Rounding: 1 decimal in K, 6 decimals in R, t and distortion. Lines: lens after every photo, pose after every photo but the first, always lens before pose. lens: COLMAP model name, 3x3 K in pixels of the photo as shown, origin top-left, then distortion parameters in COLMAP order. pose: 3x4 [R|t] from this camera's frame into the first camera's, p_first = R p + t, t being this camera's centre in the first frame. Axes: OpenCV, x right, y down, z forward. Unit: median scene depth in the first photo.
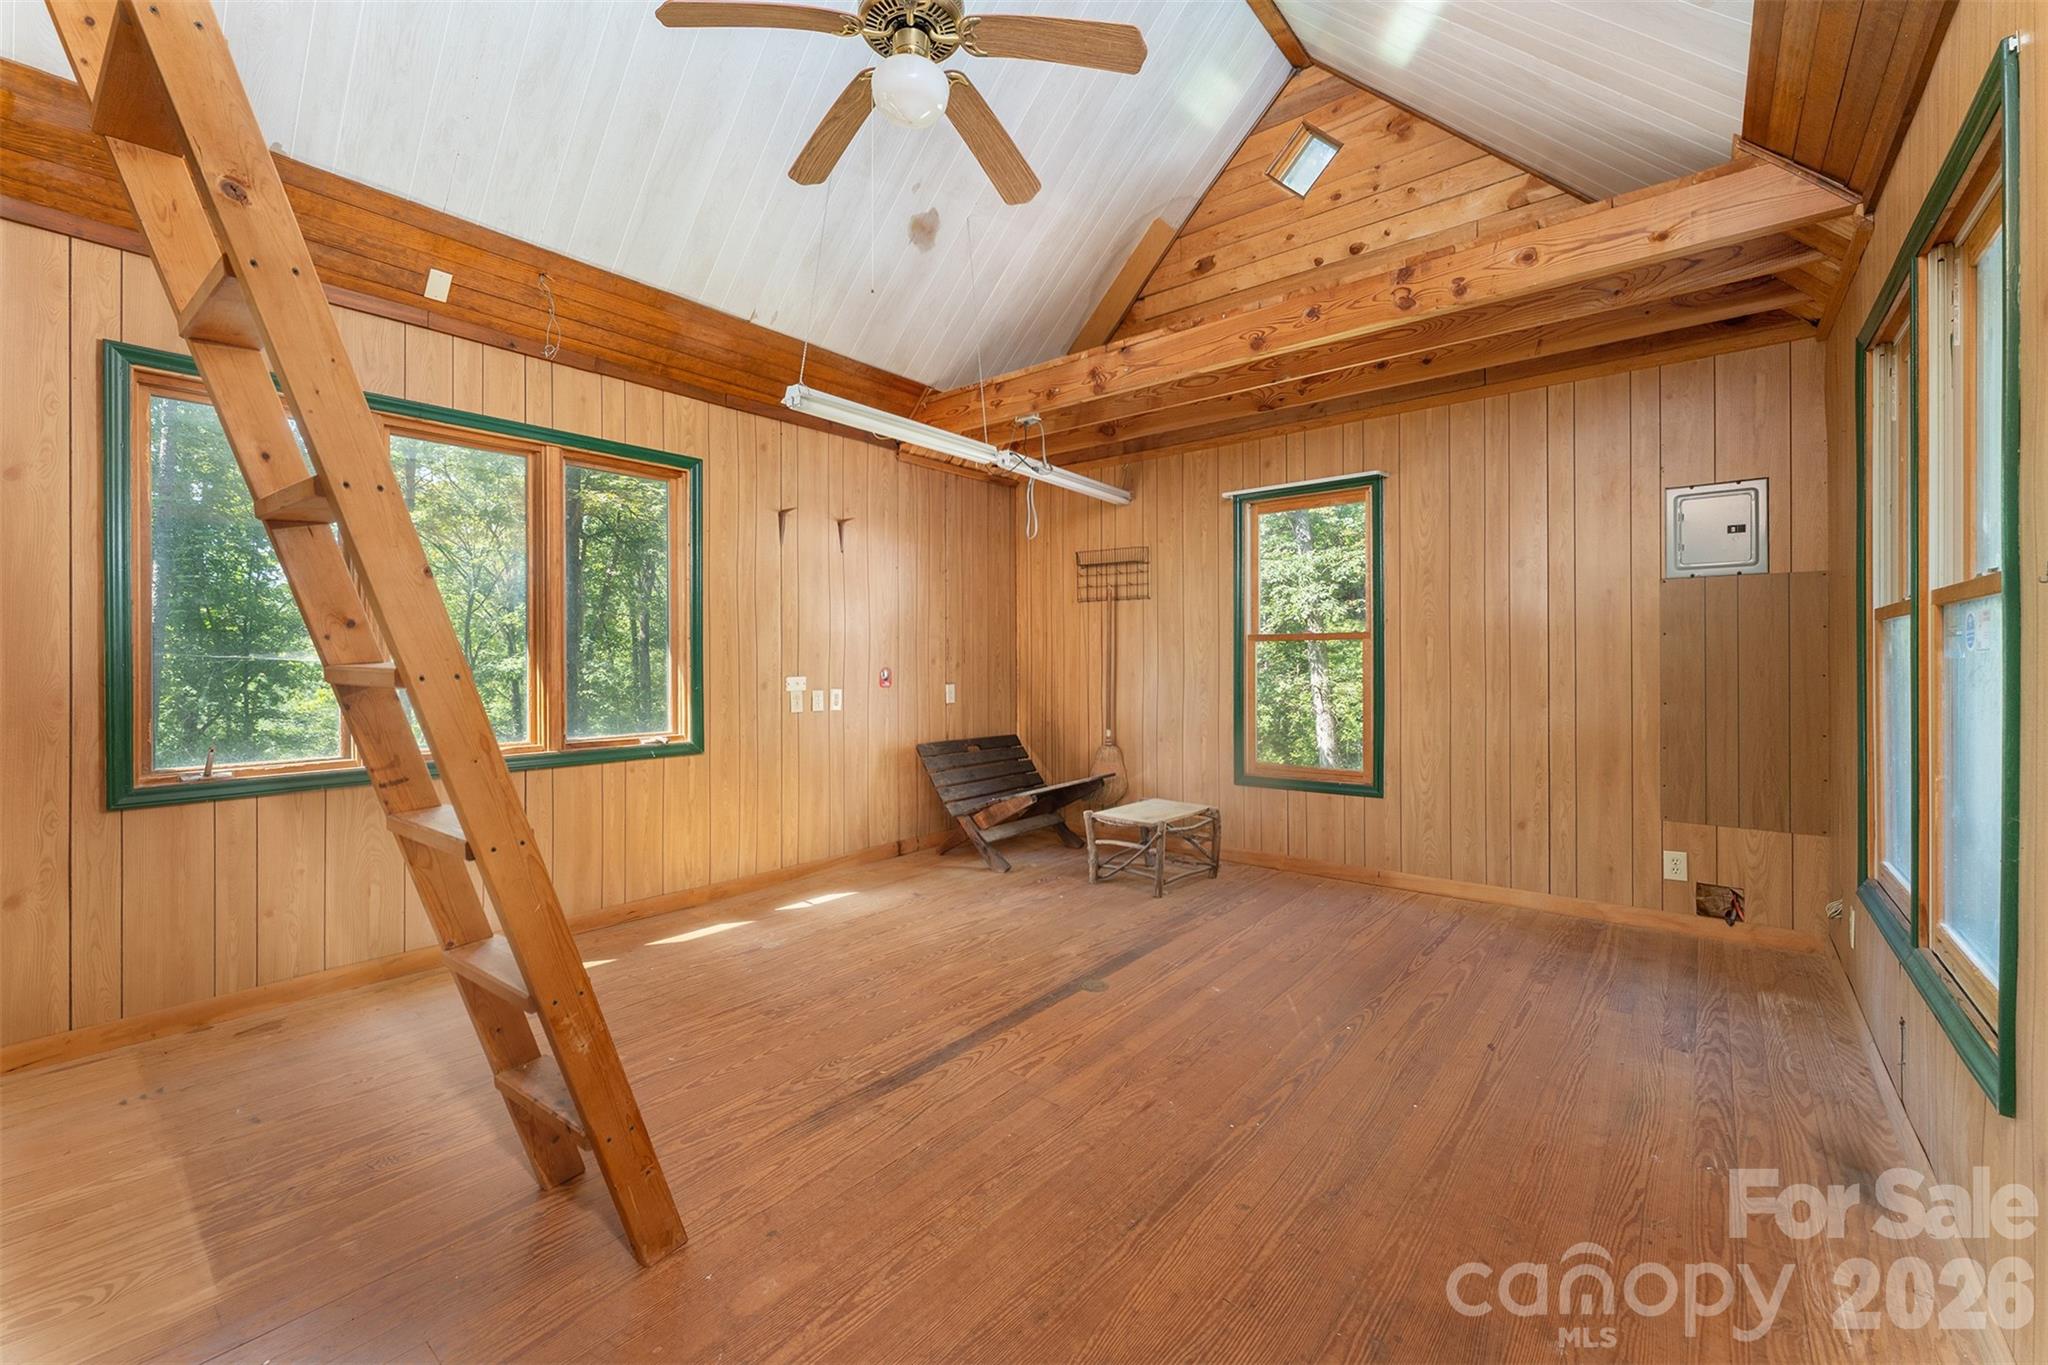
lens RADIAL K [[845.1, 0, 1020.6], [0, 845.1, 669.1], [0, 0, 1]] dist [-0.000973, 0.000217]
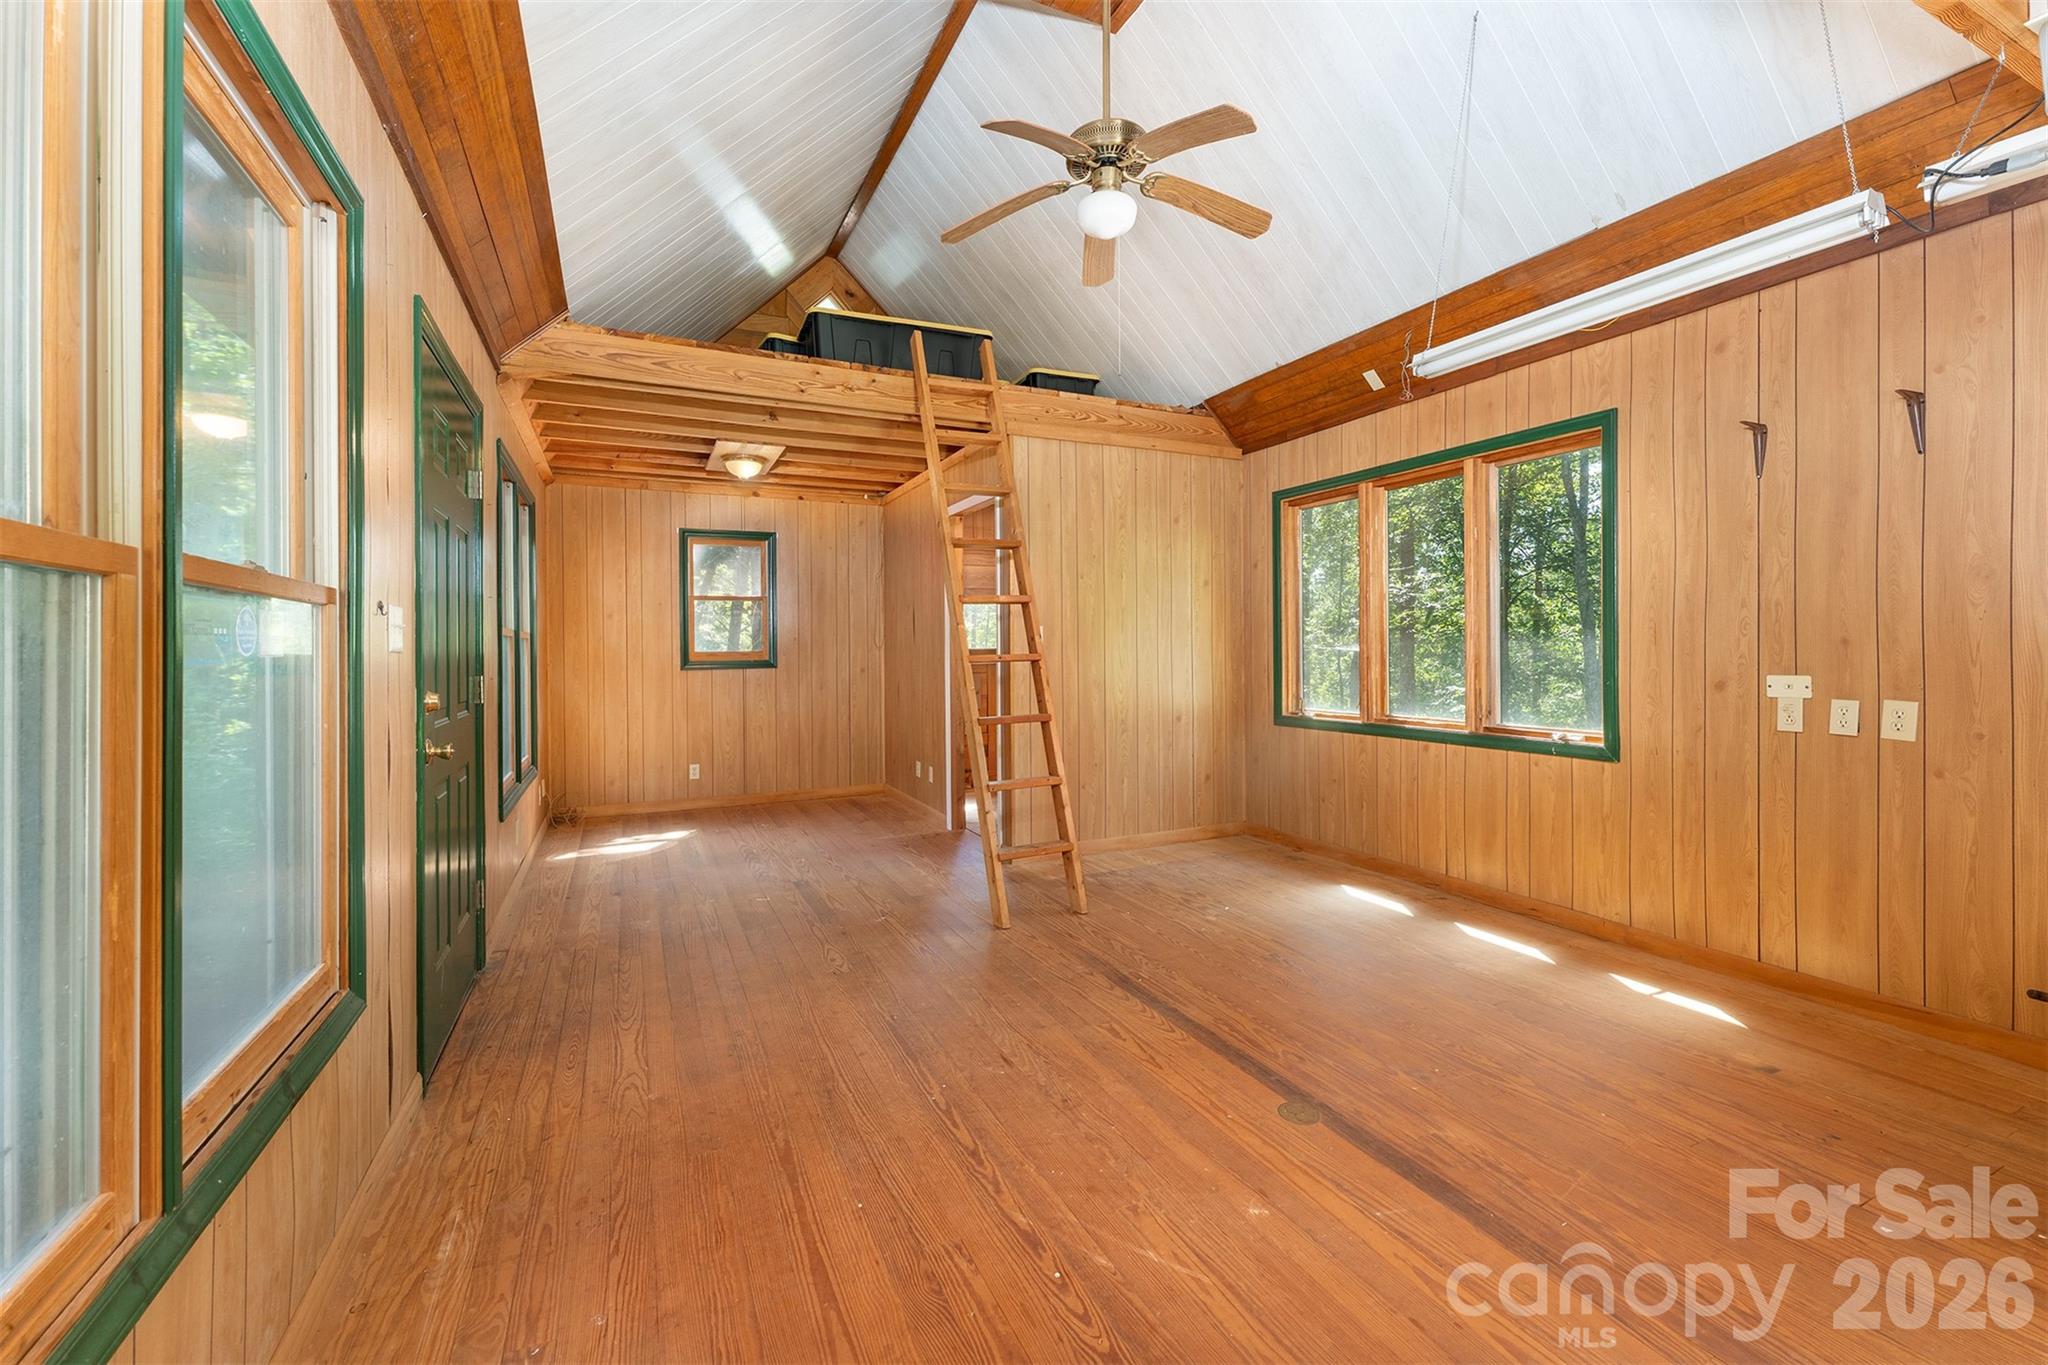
lens RADIAL K [[845.1, 0, 1000.3], [0, 845.1, 647.4], [0, 0, 1]] dist [-0.000973, 0.000217]
pose [[-0.457948, 0.001347, -0.888978, 0.860857], [-0.002926, 0.999991, 0.003023, -0.018327], [0.888974, 0.003986, -0.457940, 1.137033]]
